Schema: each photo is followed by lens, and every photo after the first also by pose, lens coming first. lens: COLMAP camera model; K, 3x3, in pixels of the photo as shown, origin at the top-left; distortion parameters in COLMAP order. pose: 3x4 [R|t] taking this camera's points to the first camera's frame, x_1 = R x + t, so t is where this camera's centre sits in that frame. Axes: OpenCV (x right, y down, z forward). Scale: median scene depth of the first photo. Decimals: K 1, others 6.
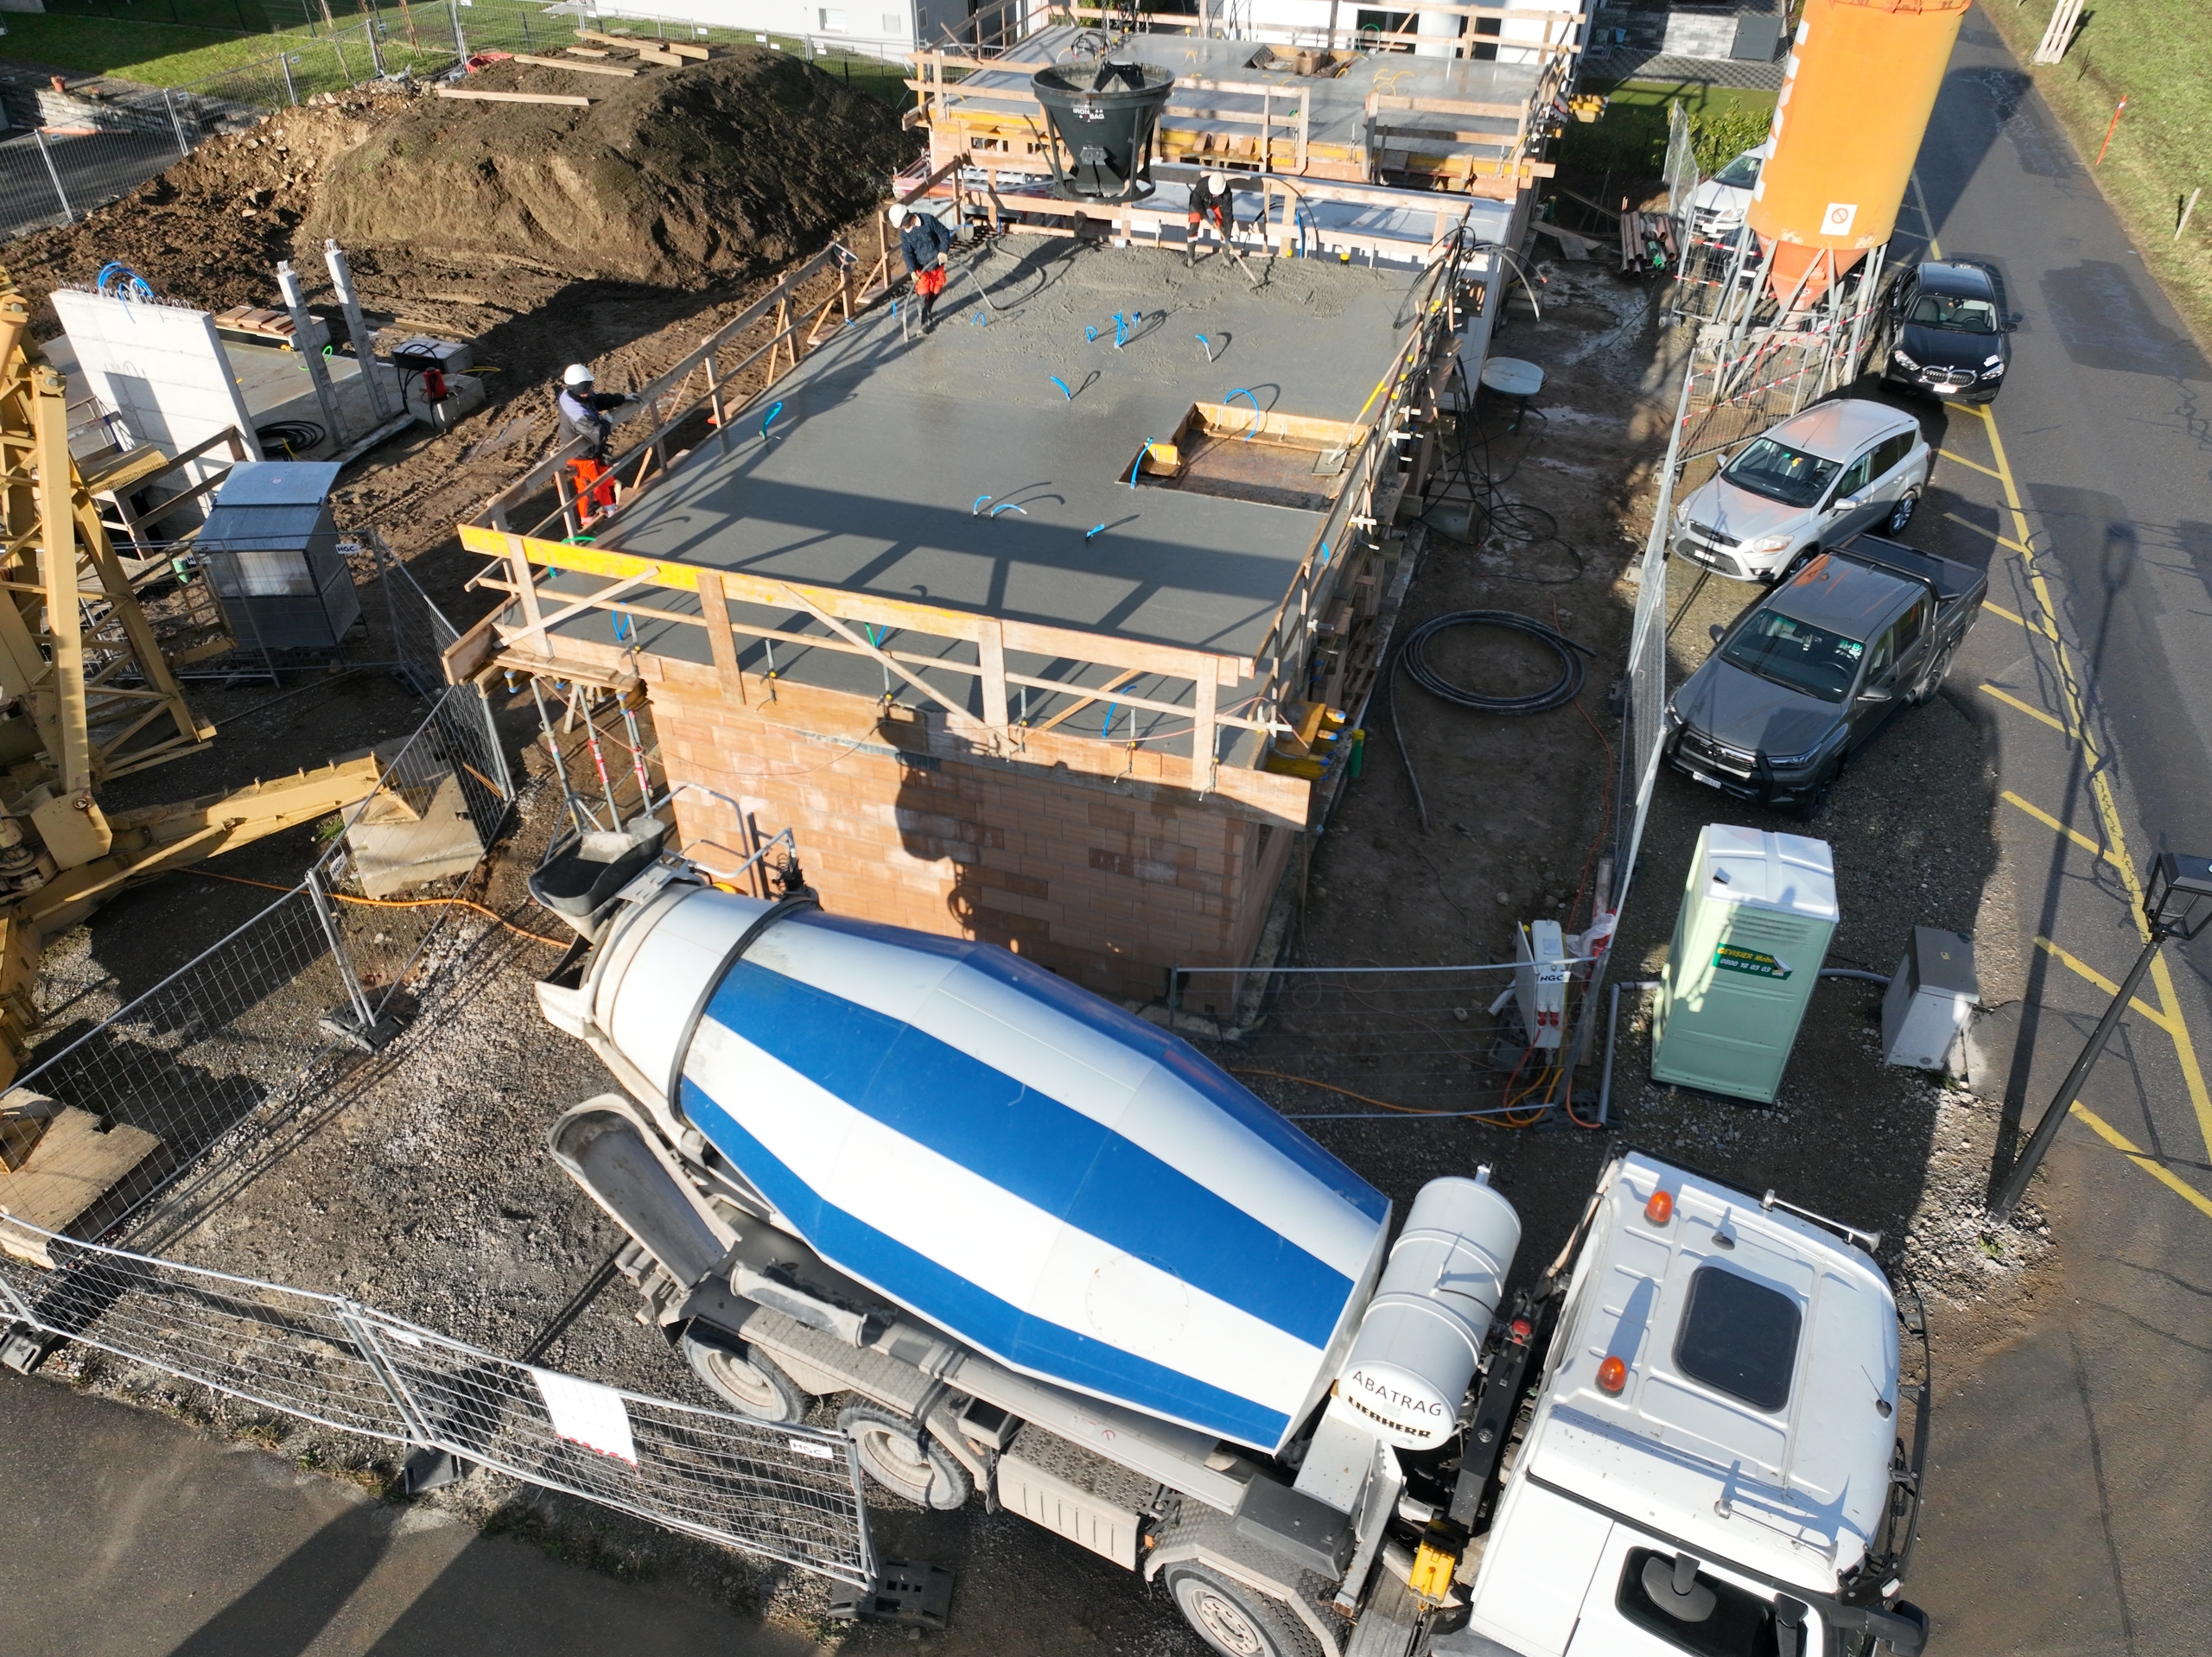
lens RADIAL K [[1542.5, 0, 1108.0], [0, 1542.5, 827.0], [0, 0, 1]] dist [-0.000127, 0.017294]
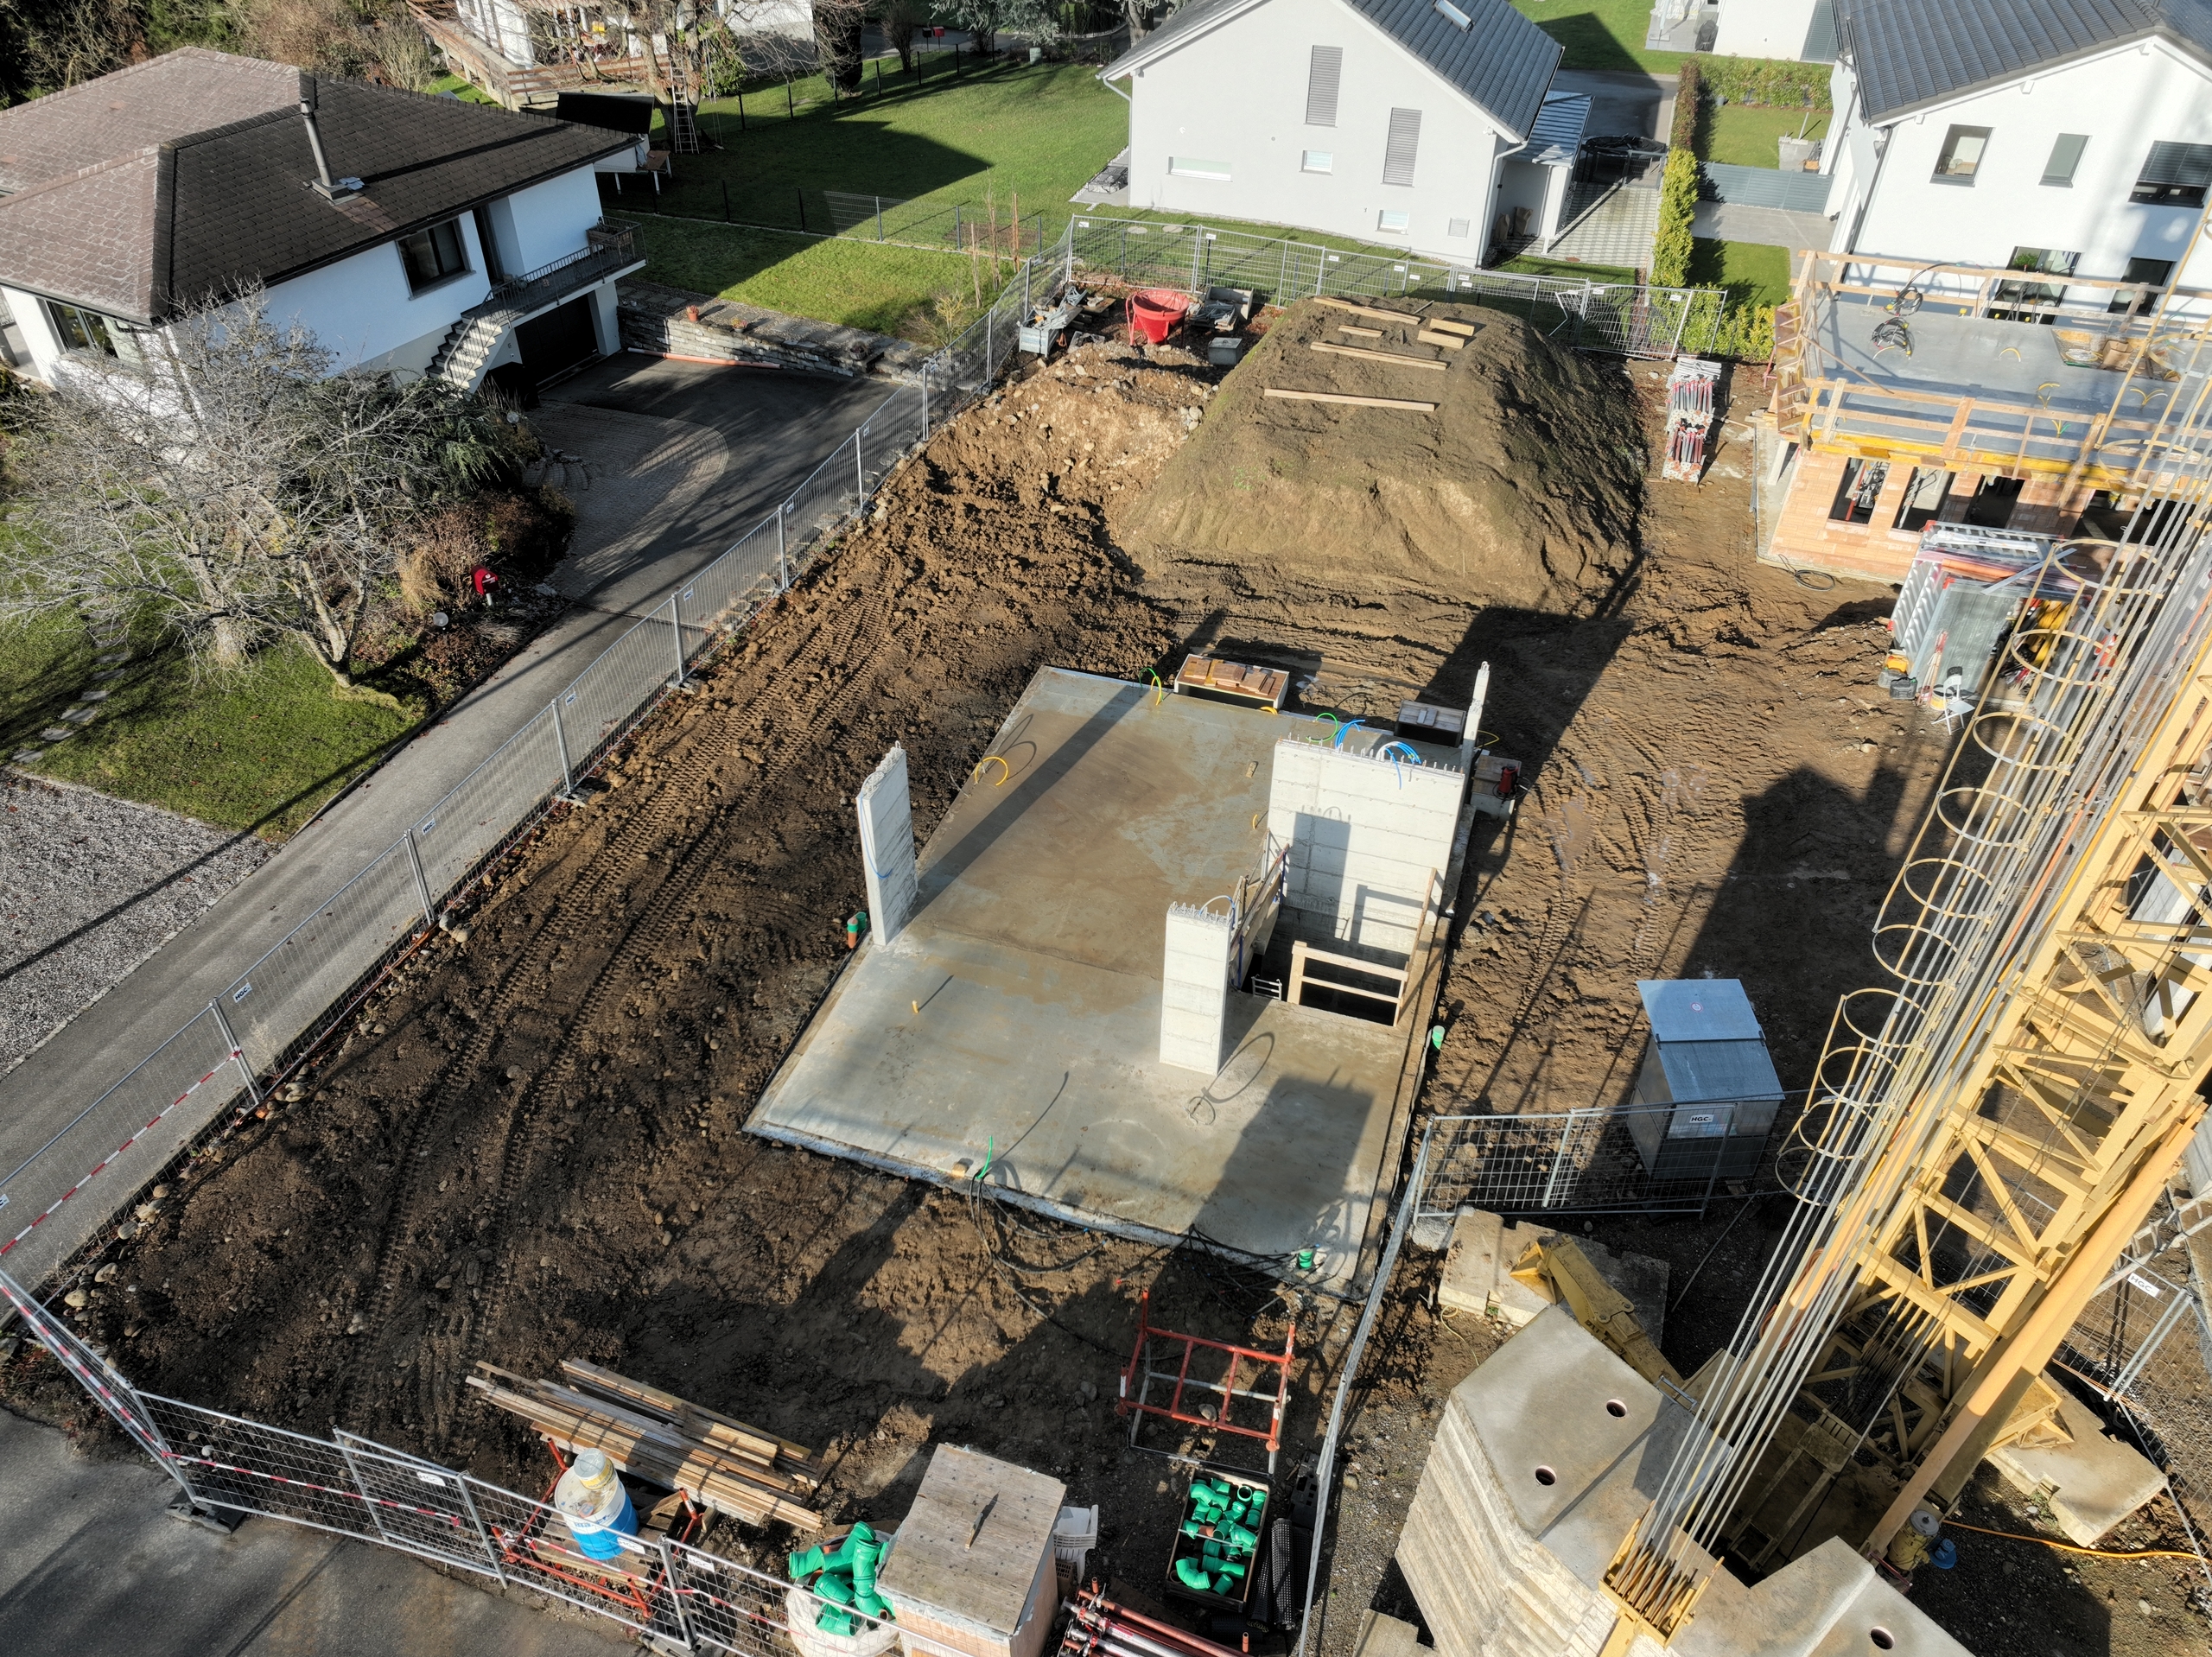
lens RADIAL K [[1542.5, 0, 1099.5], [0, 1542.5, 828.9], [0, 0, 1]] dist [-0.000127, 0.017294]
pose [[0.999977, 0.006808, 0.000144, -0.529465], [-0.006808, 0.999974, 0.002257, -0.195084], [-0.000128, -0.002258, 0.999997, 0.014655]]
